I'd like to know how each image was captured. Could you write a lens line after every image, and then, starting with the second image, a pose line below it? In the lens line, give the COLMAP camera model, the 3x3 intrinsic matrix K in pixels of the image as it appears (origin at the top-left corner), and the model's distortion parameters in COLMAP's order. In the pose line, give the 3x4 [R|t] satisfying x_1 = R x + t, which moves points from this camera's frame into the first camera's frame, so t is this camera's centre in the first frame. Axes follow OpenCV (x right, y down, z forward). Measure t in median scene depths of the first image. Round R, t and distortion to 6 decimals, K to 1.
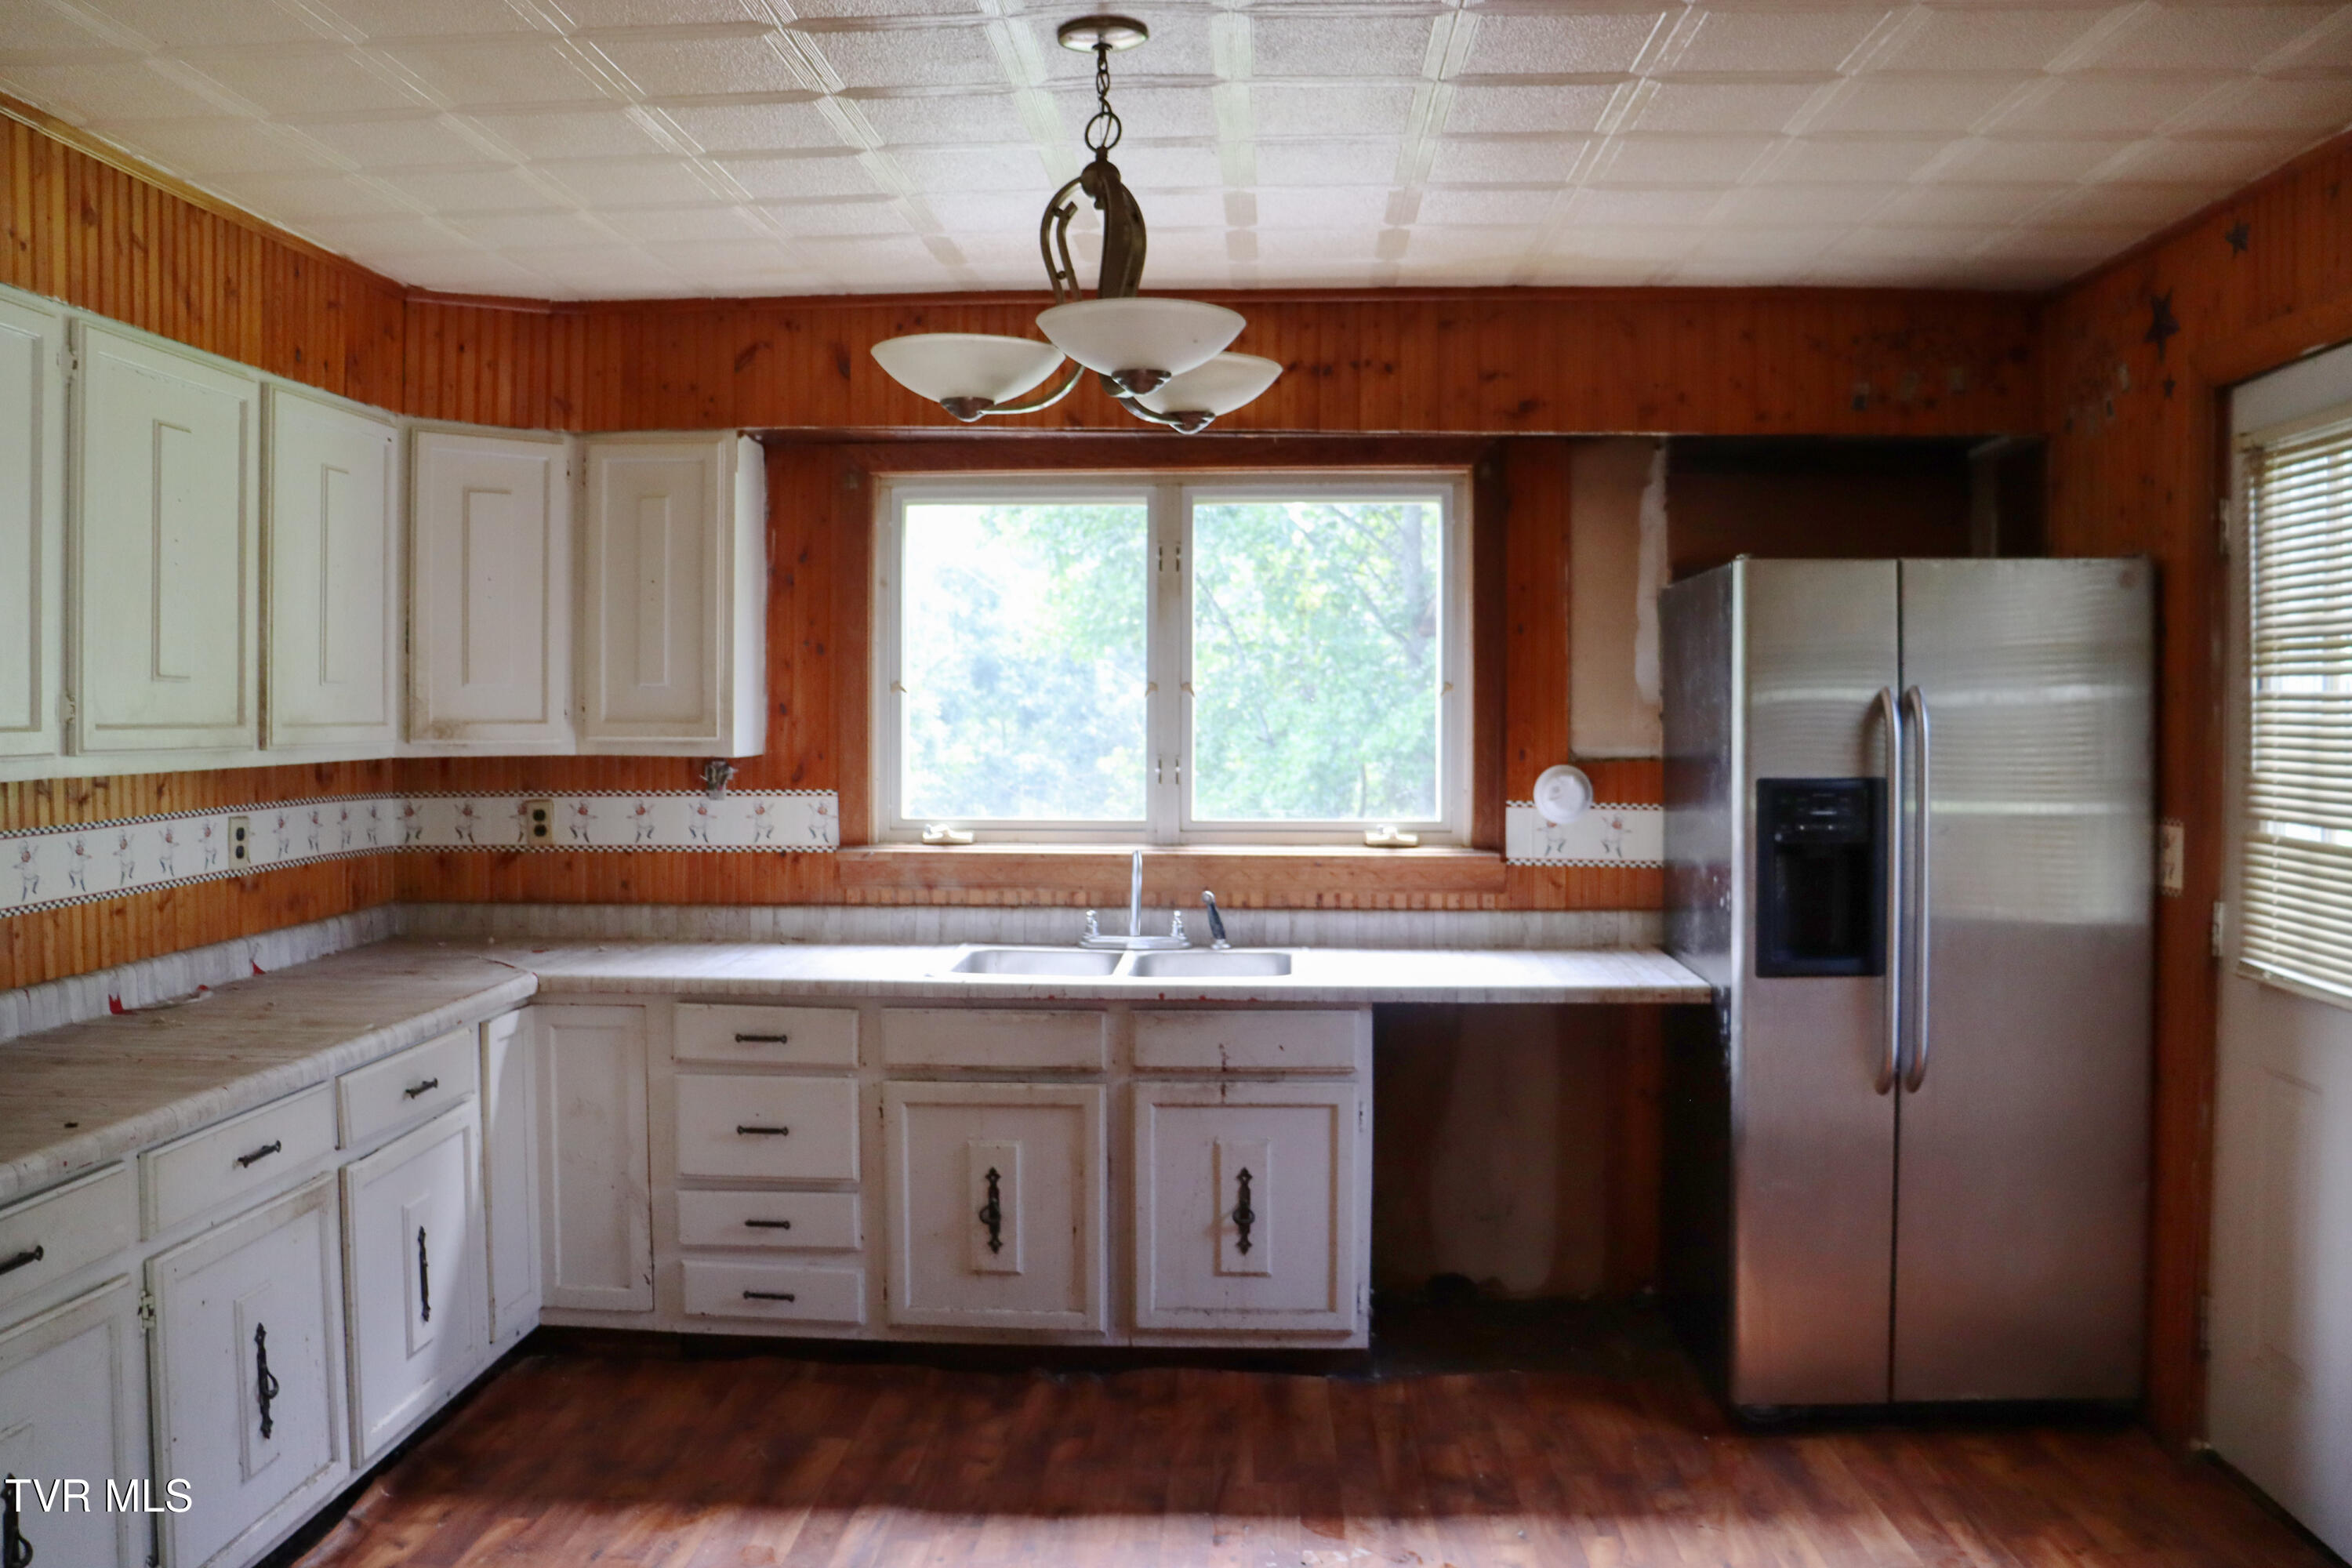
lens RADIAL K [[1950.5, 0, 1176.0], [0, 1950.5, 784.0], [0, 0, 1]] dist [-0.177120, 0.170856]
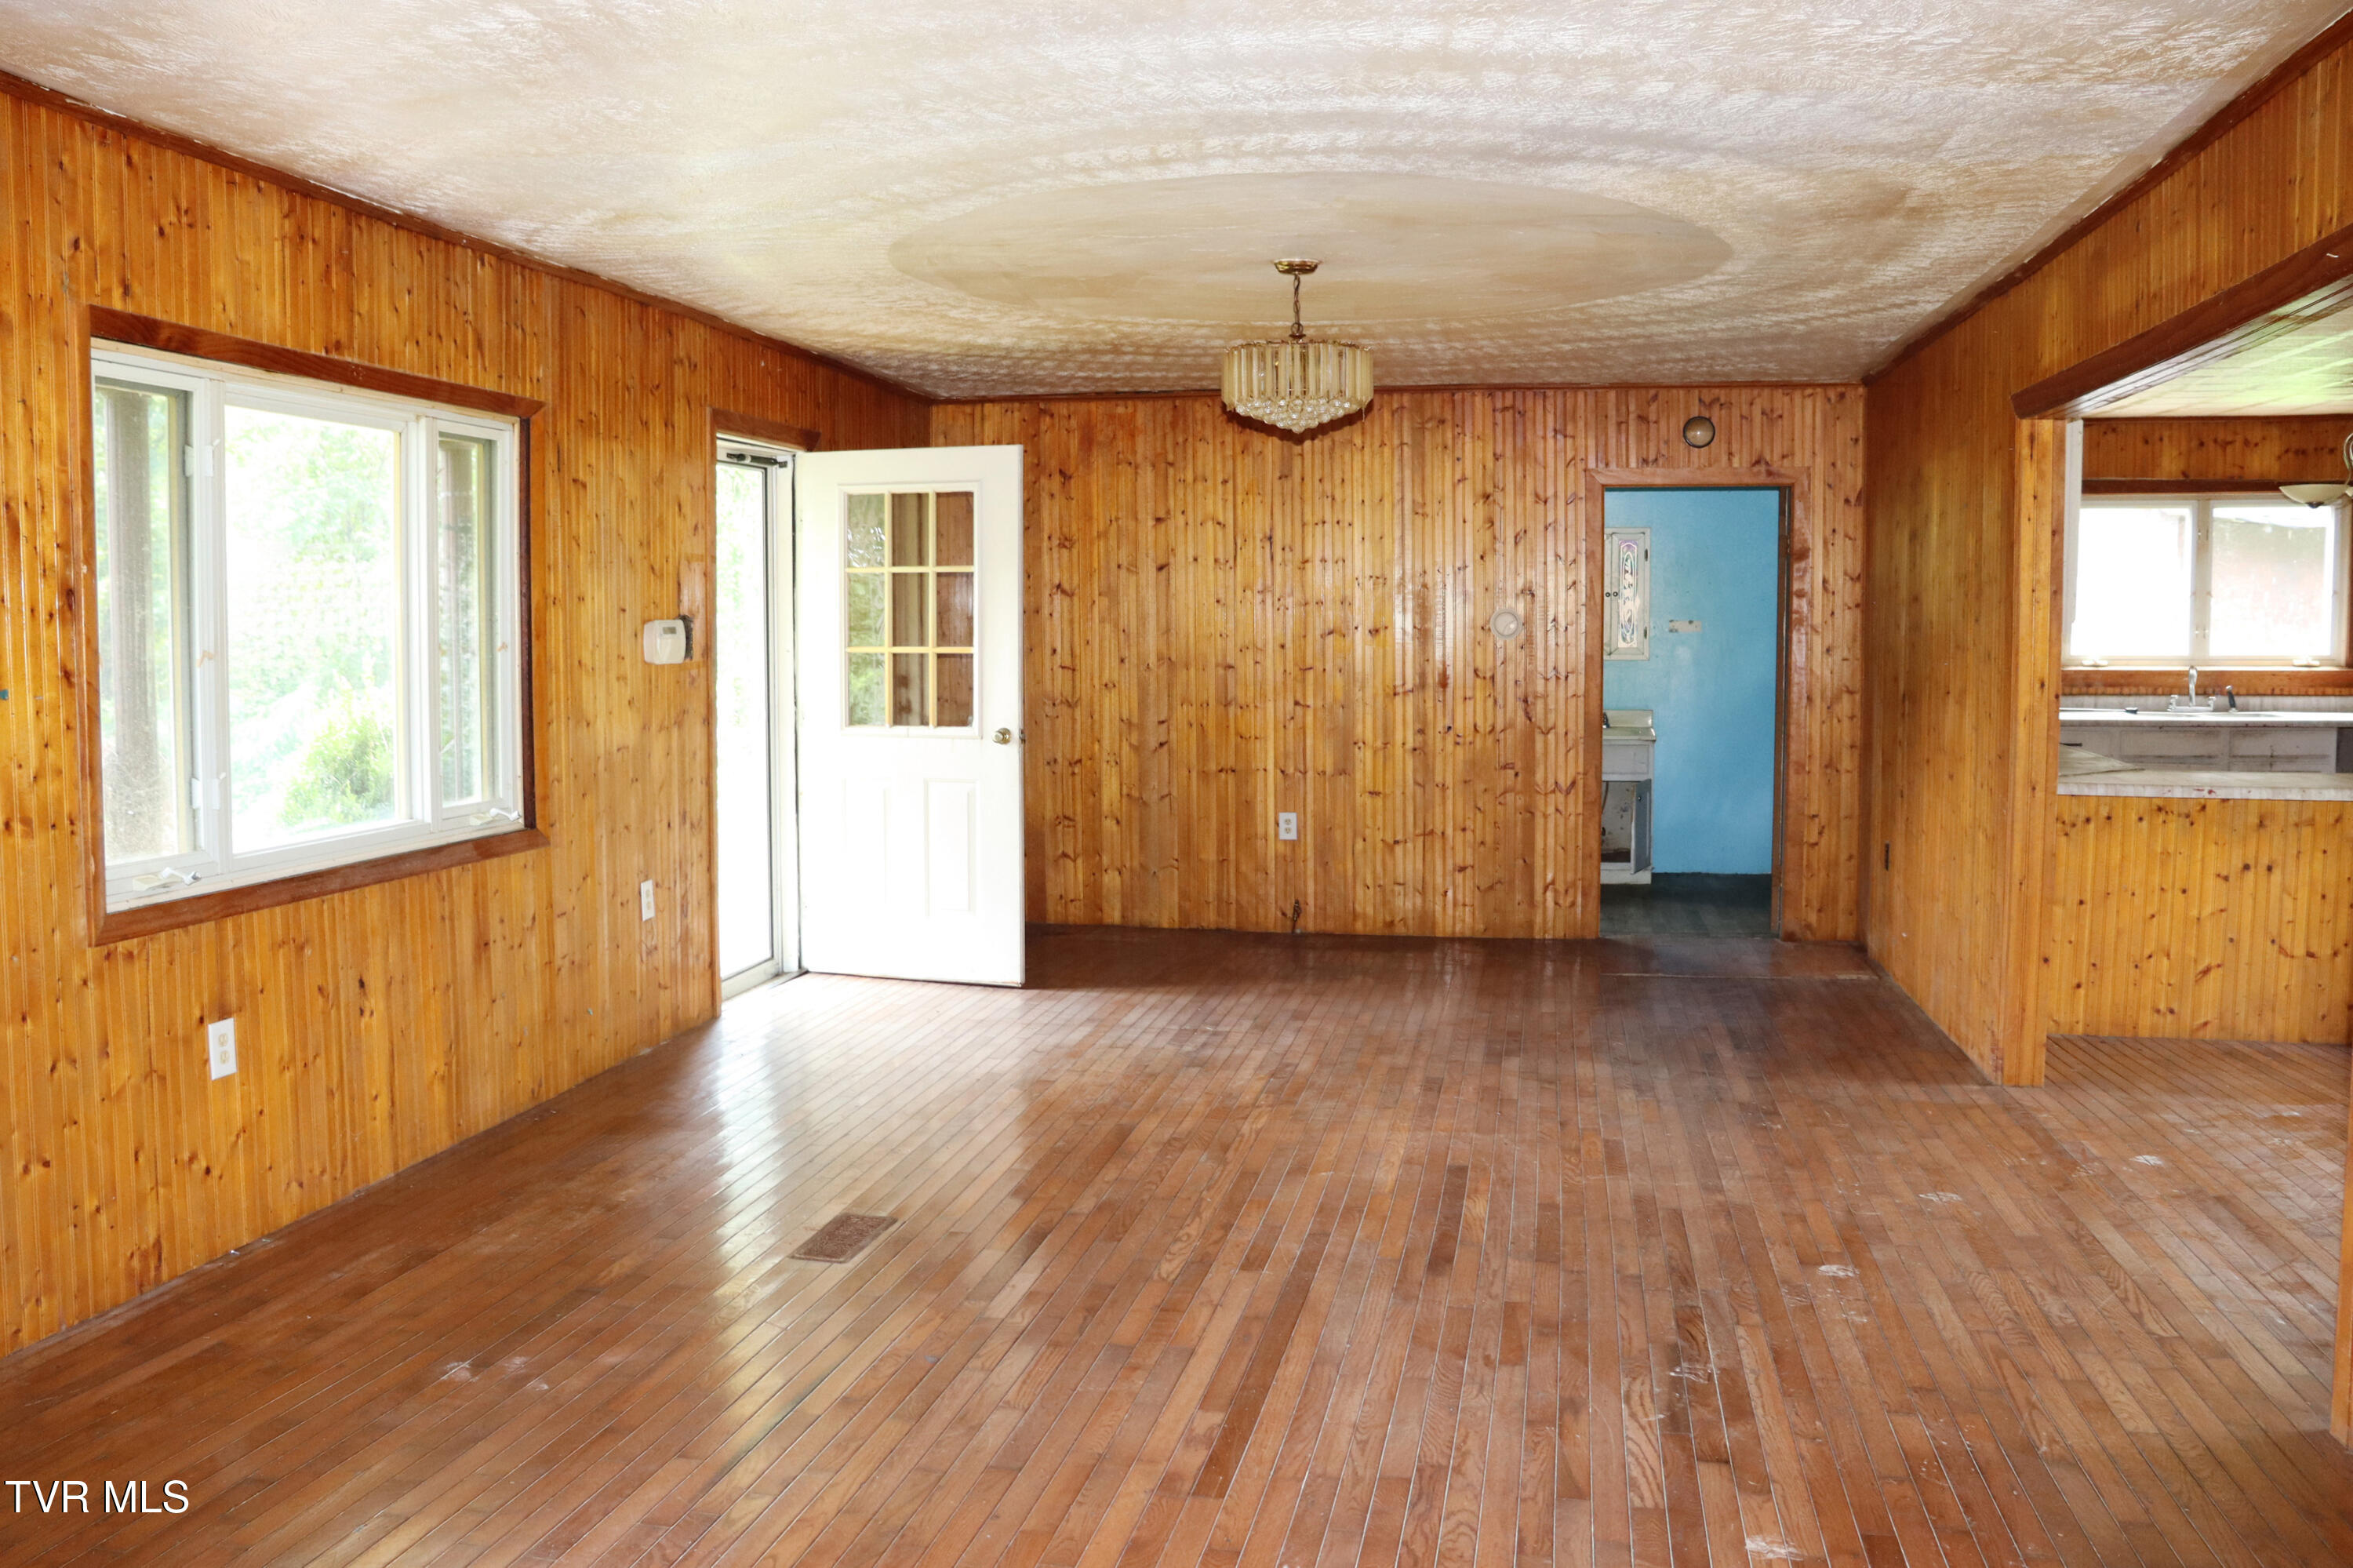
lens RADIAL K [[1951.4, 0, 1176.5], [0, 1951.4, 784.0], [0, 0, 1]] dist [-0.177120, 0.170856]
pose [[0.990077, 0.005731, -0.140410, -0.958157], [-0.000657, 0.999346, 0.036158, 0.099342], [0.140526, -0.035707, 0.989433, -1.406538]]
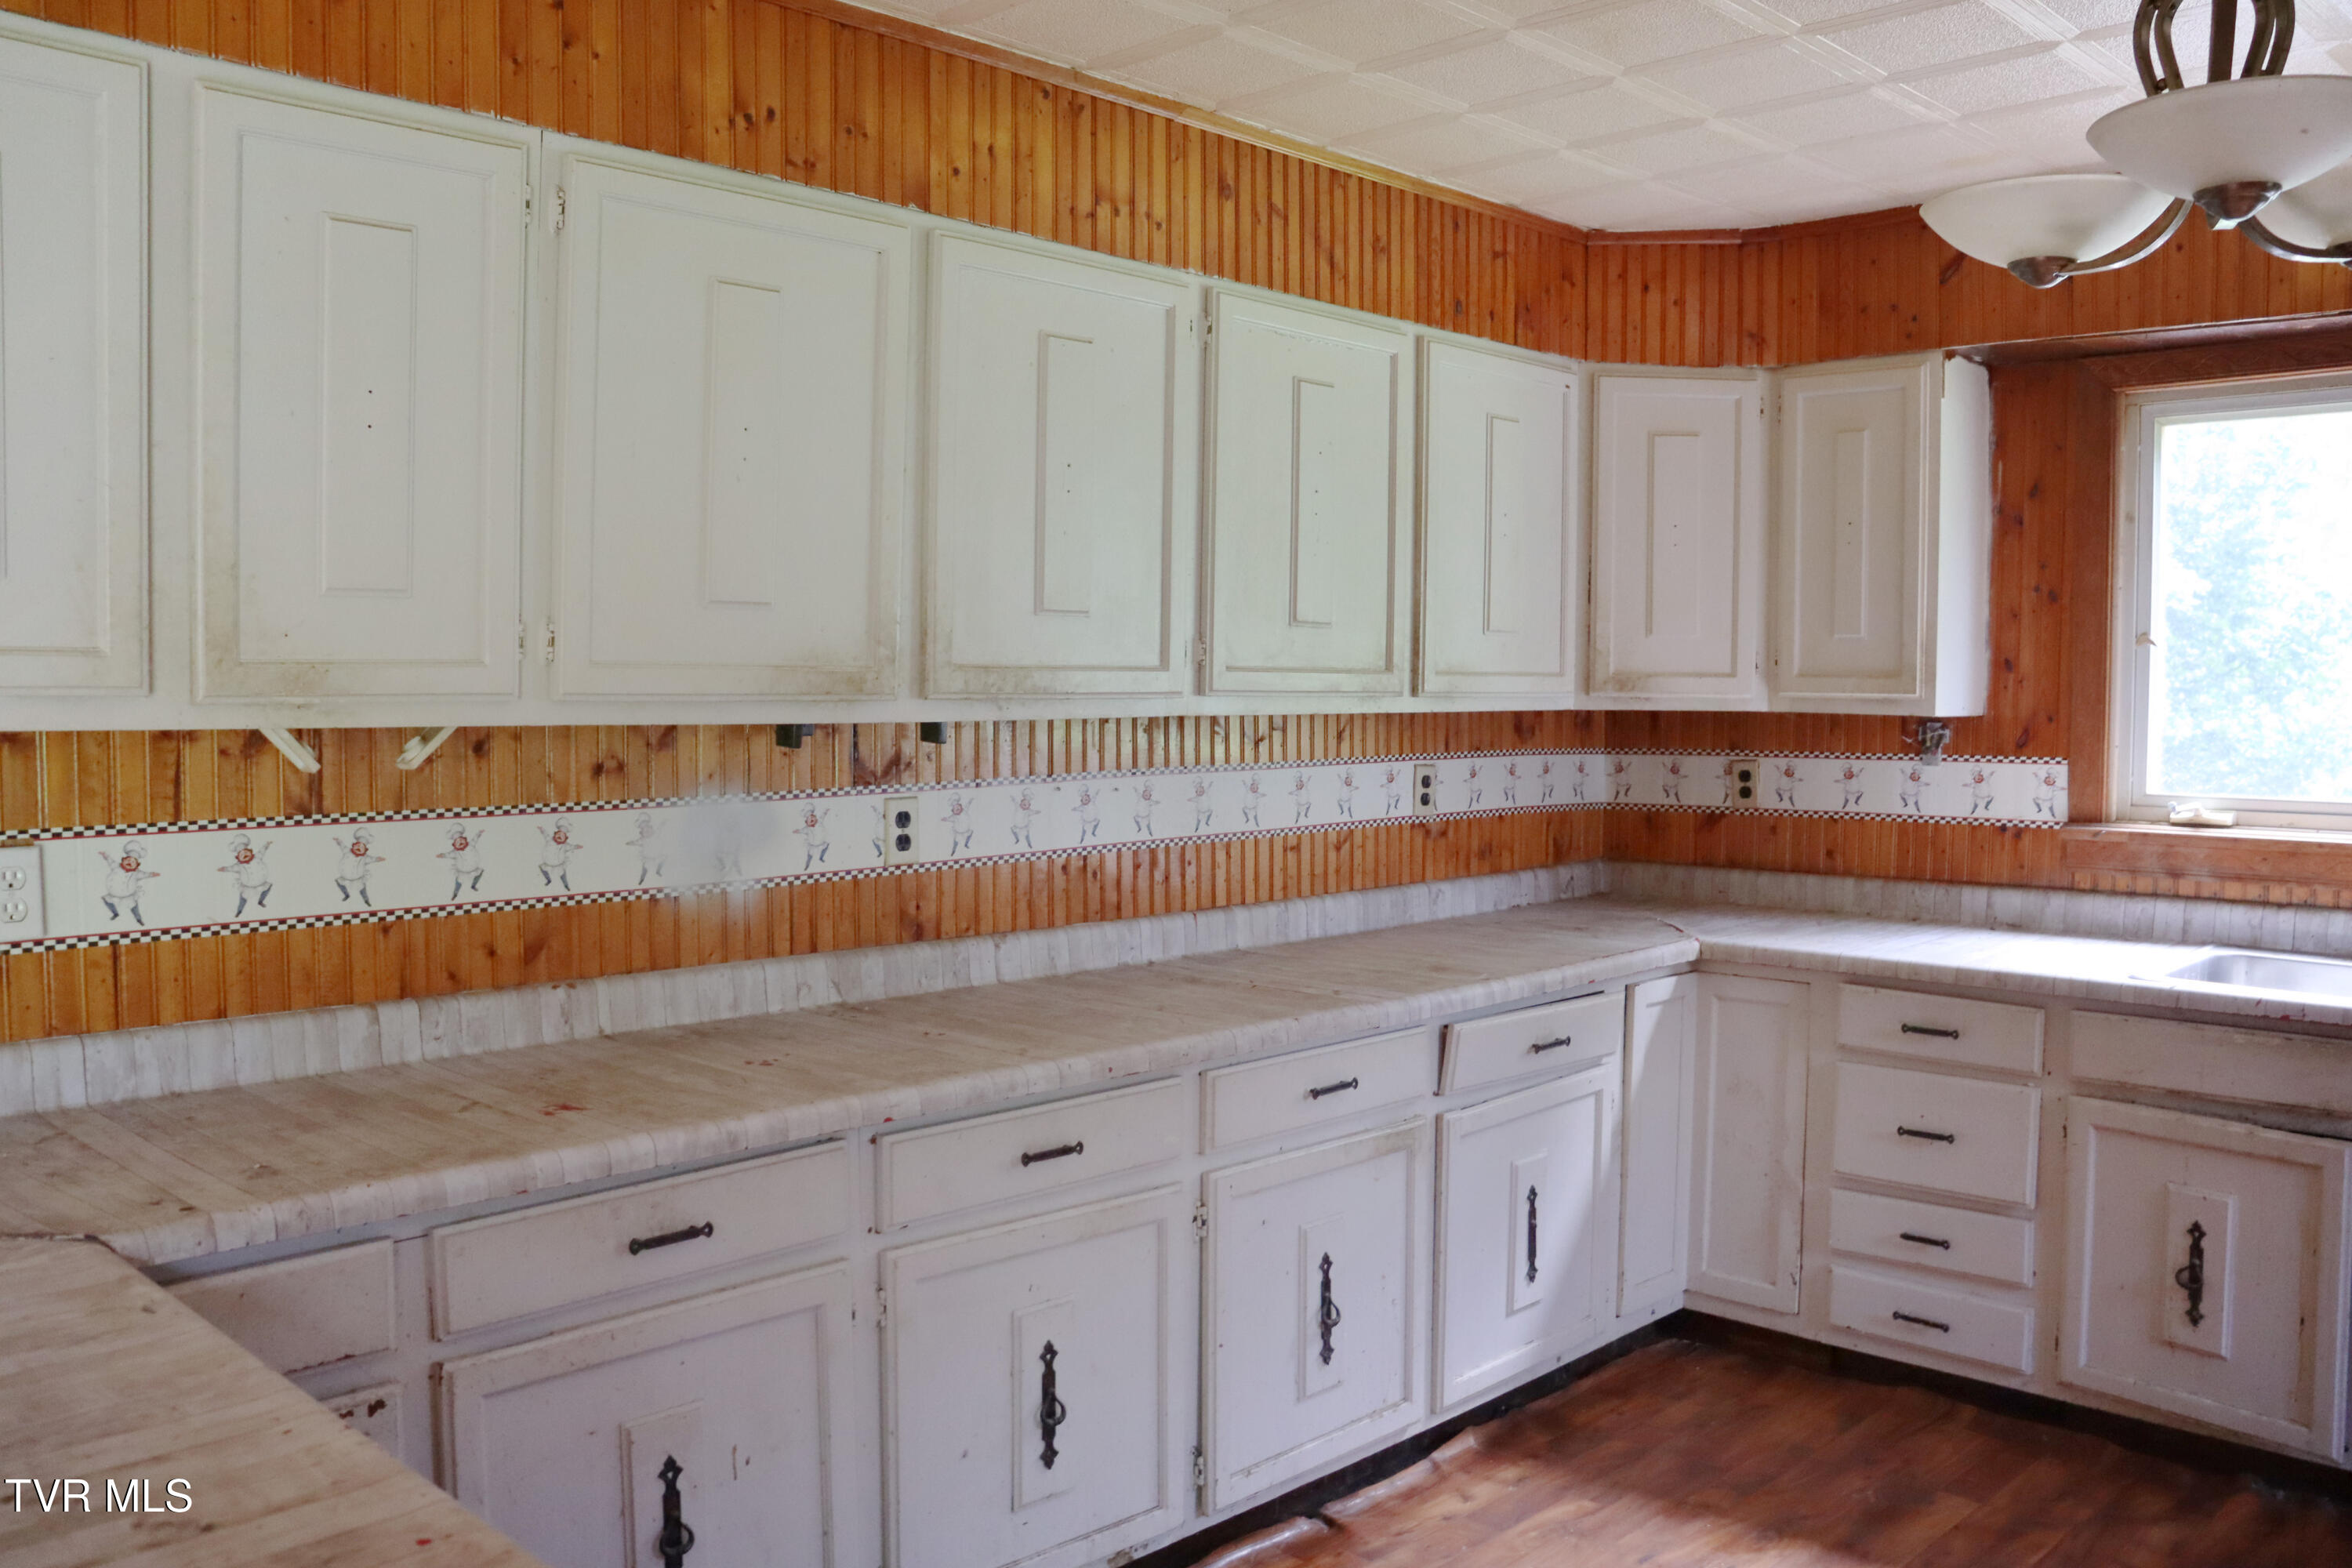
lens RADIAL K [[1950.5, 0, 1176.0], [0, 1950.5, 784.0], [0, 0, 1]] dist [-0.177120, 0.170856]
pose [[0.750328, 0.034689, -0.660155, 0.098080], [-0.027615, 0.999395, 0.021127, 0.009088], [0.660489, 0.002378, 0.750832, 0.112922]]
